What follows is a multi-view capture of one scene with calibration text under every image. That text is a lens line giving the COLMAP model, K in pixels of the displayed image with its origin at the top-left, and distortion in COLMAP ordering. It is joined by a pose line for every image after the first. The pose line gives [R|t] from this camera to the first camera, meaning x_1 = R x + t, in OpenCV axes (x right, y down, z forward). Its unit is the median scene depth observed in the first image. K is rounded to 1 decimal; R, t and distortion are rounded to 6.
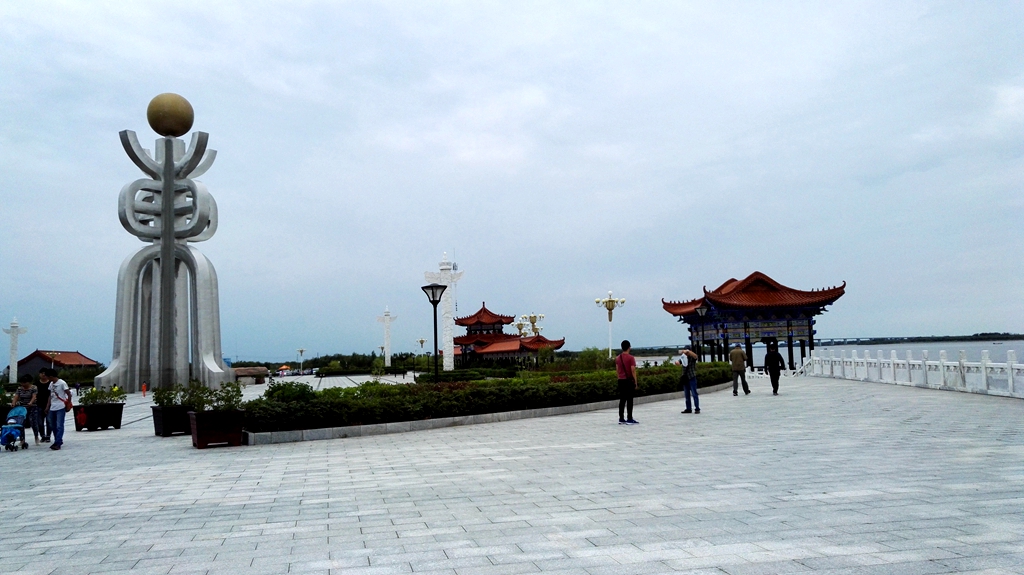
lens RADIAL K [[767.8, 0, 488.2], [0, 767.8, 267.4], [0, 0, 1]] dist [-0.008583, -0.003682]
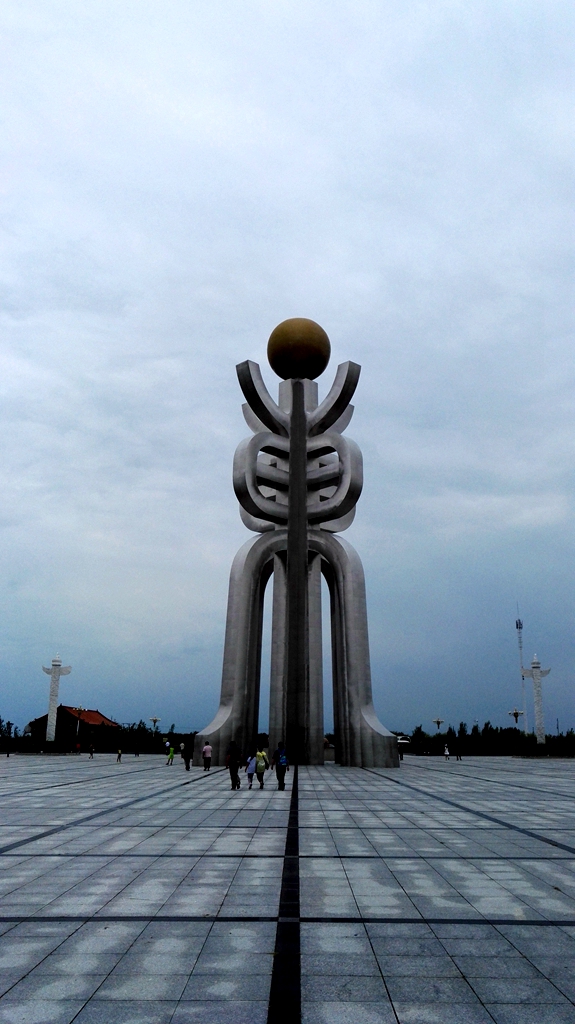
lens RADIAL K [[767.8, 0, 294.4], [0, 767.8, 507.1], [0, 0, 1]] dist [-0.008583, -0.003682]
pose [[0.976102, -0.017311, -0.216622, -0.277745], [-0.020891, 0.984730, -0.172831, 0.062876], [0.216306, 0.173226, 0.960835, 0.365574]]
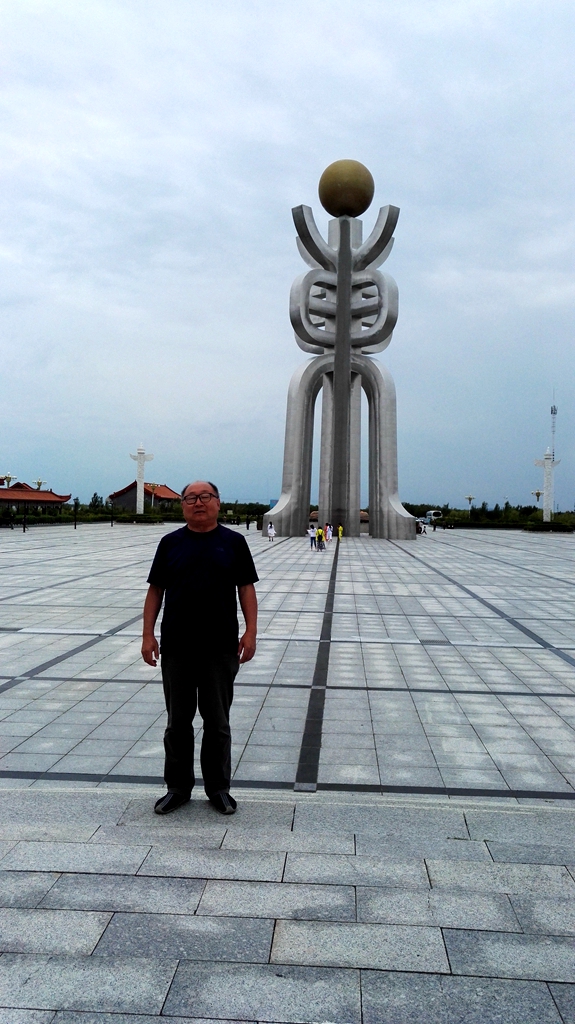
lens RADIAL K [[767.8, 0, 294.4], [0, 767.8, 507.1], [0, 0, 1]] dist [-0.008583, -0.003682]
pose [[0.961158, 0.060279, -0.269335, -0.241116], [-0.028468, 0.992306, 0.120495, 0.032576], [0.274525, -0.108147, 0.955479, 0.205673]]
